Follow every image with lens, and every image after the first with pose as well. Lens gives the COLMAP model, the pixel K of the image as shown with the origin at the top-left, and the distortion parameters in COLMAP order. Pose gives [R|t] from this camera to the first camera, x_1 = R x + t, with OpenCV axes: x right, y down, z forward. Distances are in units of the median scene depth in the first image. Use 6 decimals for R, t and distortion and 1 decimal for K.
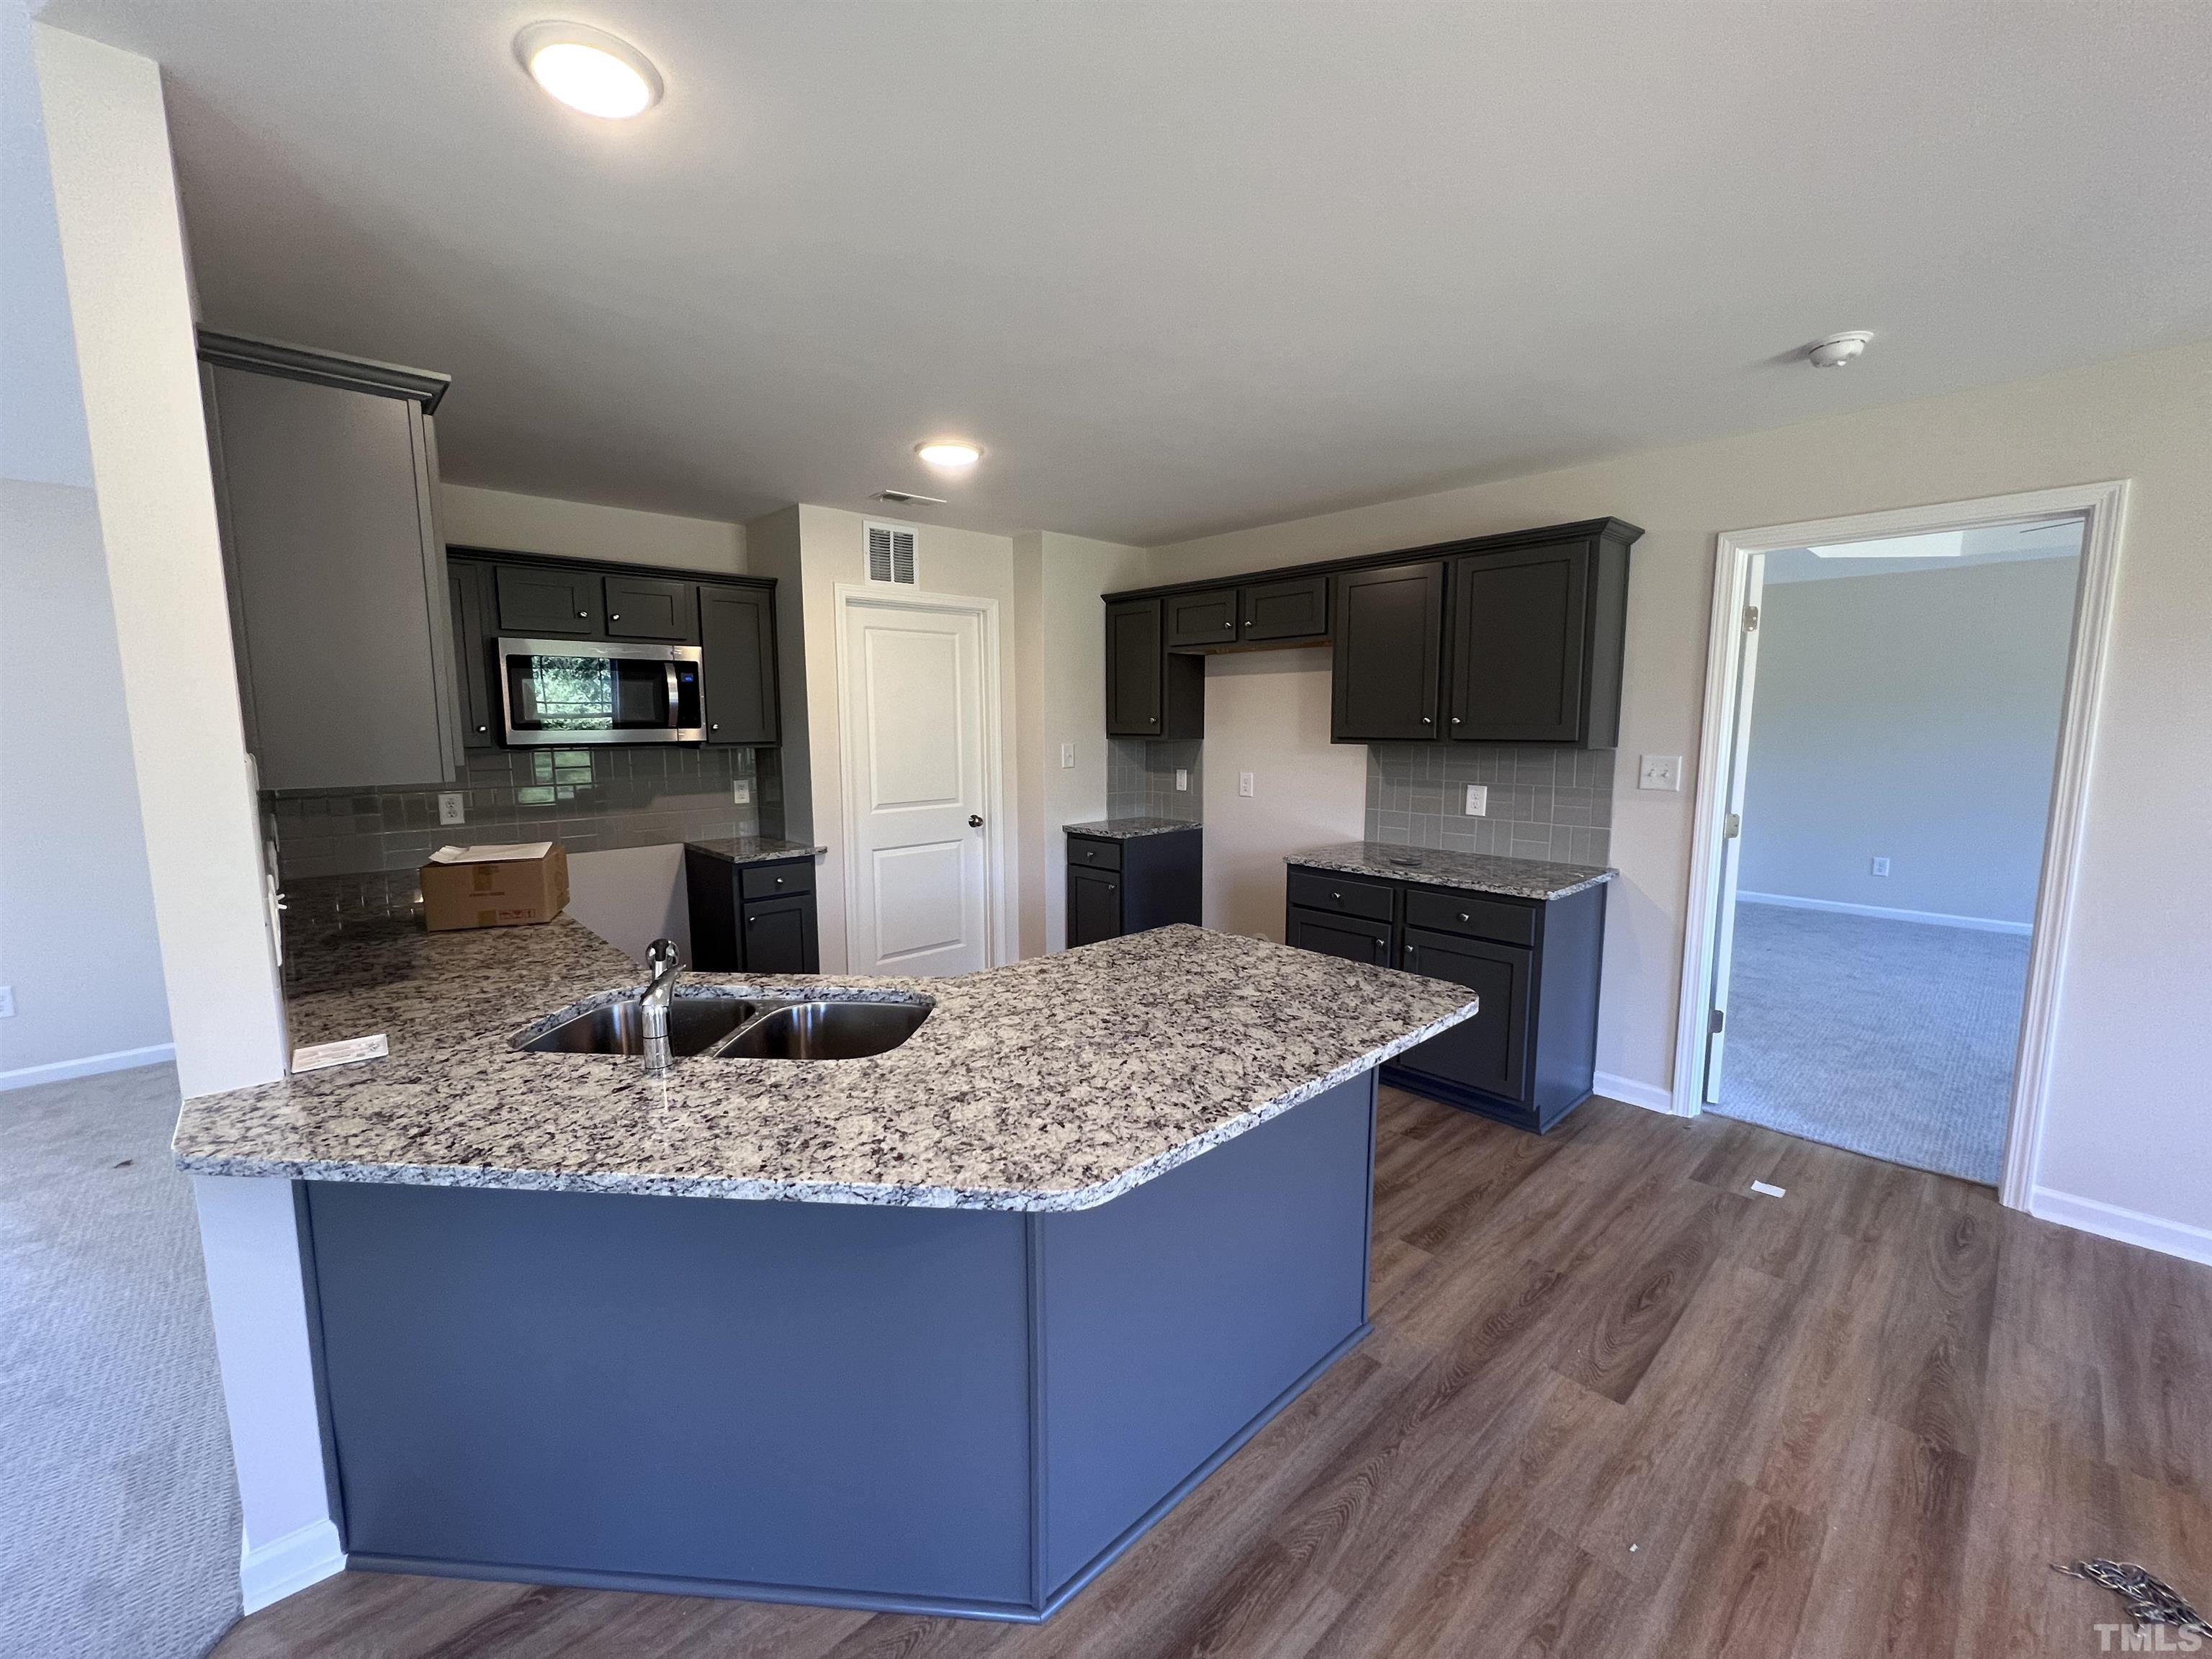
lens RADIAL K [[887.8, 0, 1099.2], [0, 887.8, 828.6], [0, 0, 1]] dist [-0.002164, 0.000337]
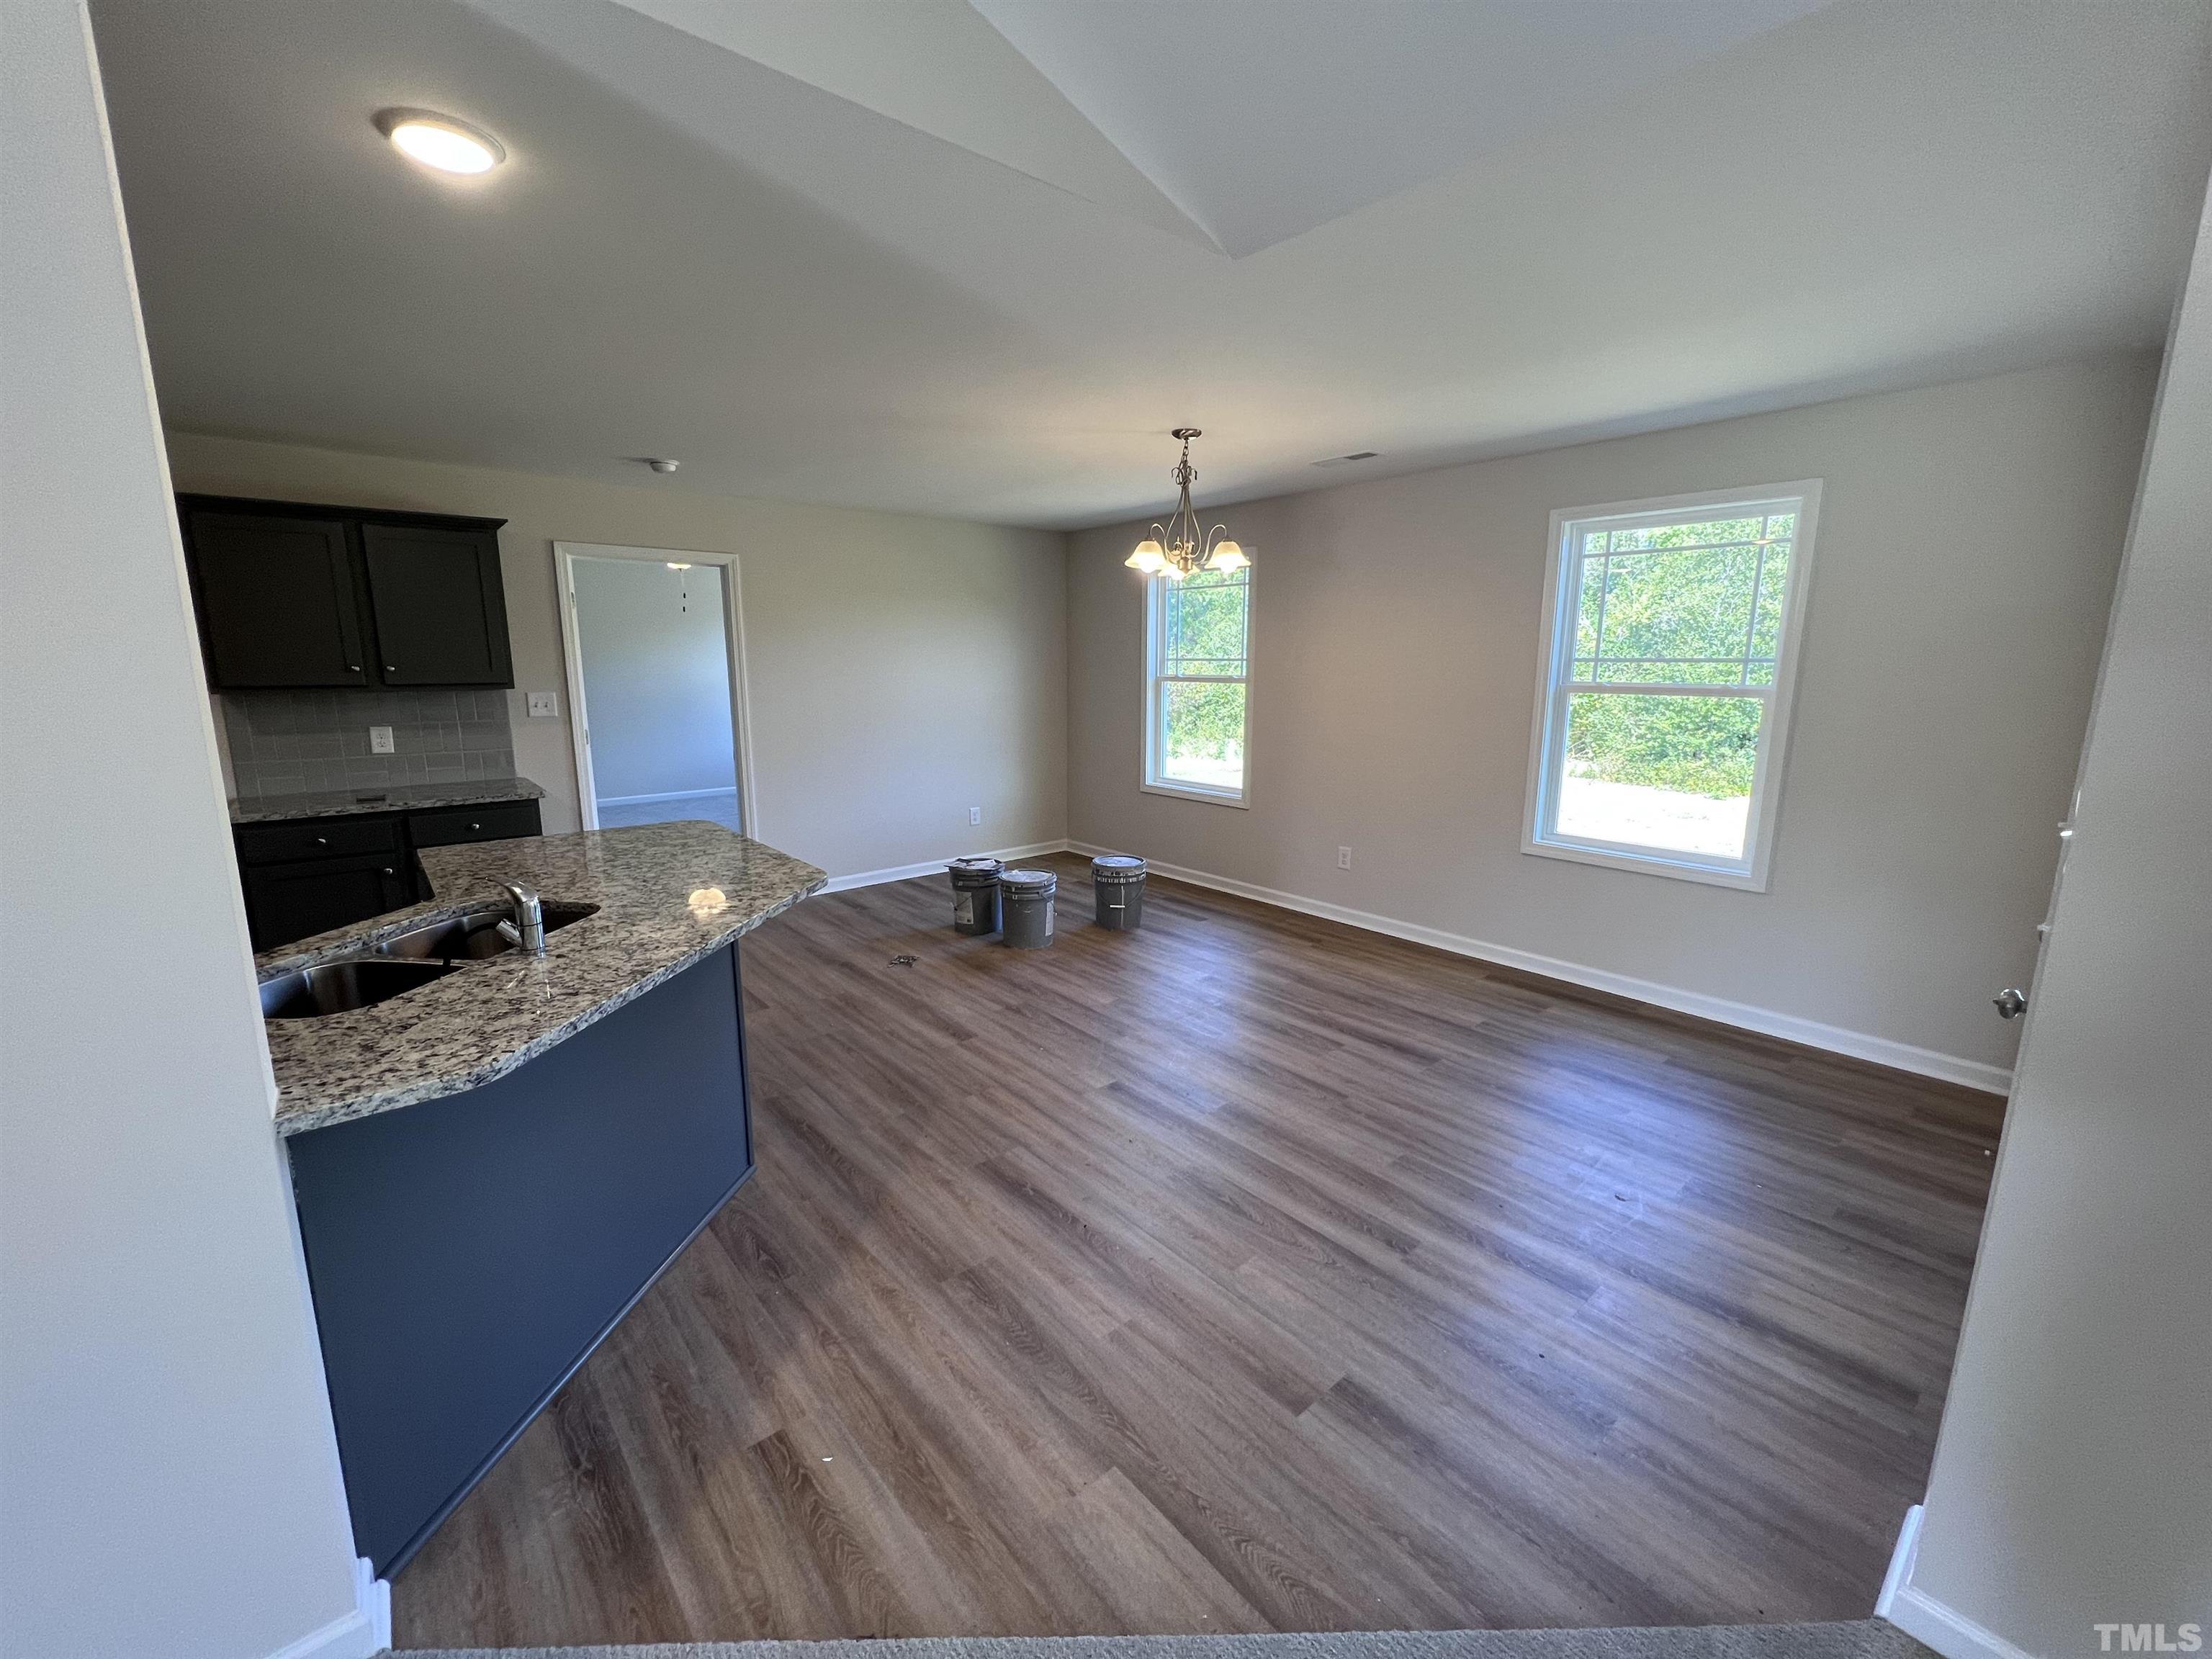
lens RADIAL K [[887.8, 0, 1099.2], [0, 887.8, 828.6], [0, 0, 1]] dist [-0.002164, 0.000337]
pose [[0.037918, -0.182390, 0.982495, -1.231677], [0.122629, 0.976620, 0.176566, -0.016281], [-0.991728, 0.113787, 0.059397, 0.081854]]
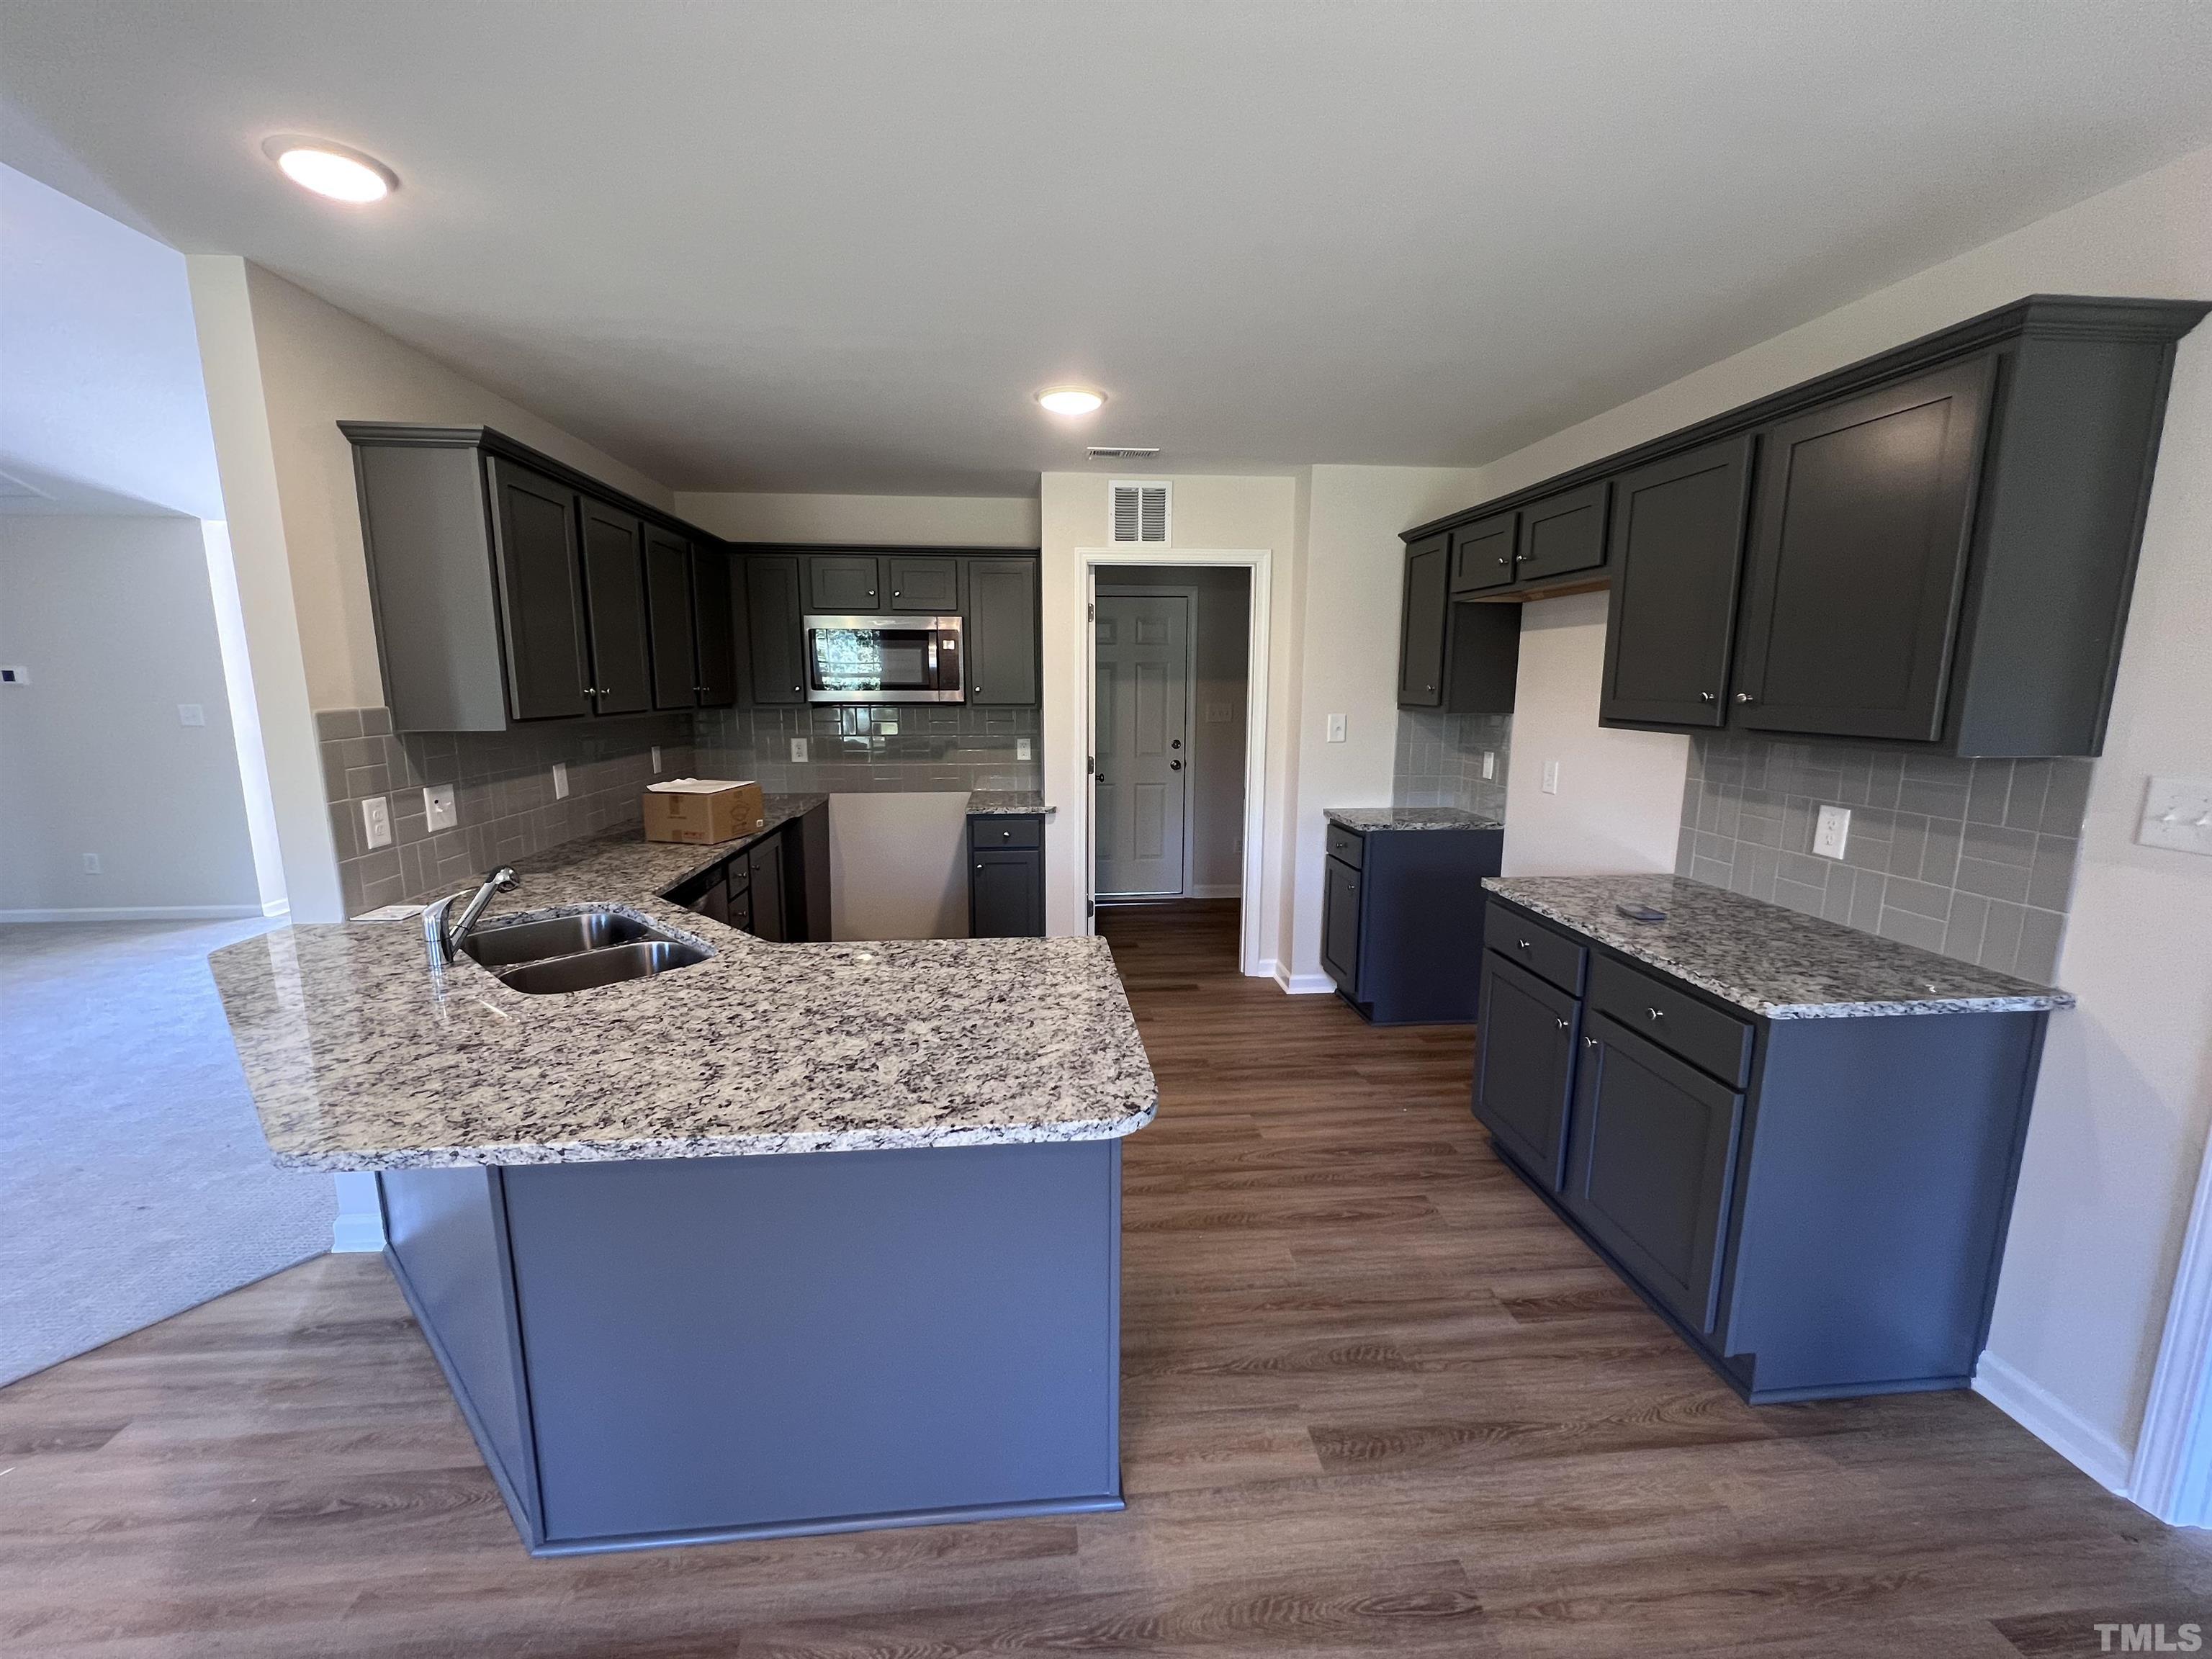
lens RADIAL K [[887.8, 0, 1099.2], [0, 887.8, 828.6], [0, 0, 1]] dist [-0.002164, 0.000337]
pose [[0.792119, 0.109034, -0.600549, 0.725965], [-0.082095, 0.994007, 0.072187, -0.067929], [0.604821, -0.007879, 0.796323, 0.416146]]
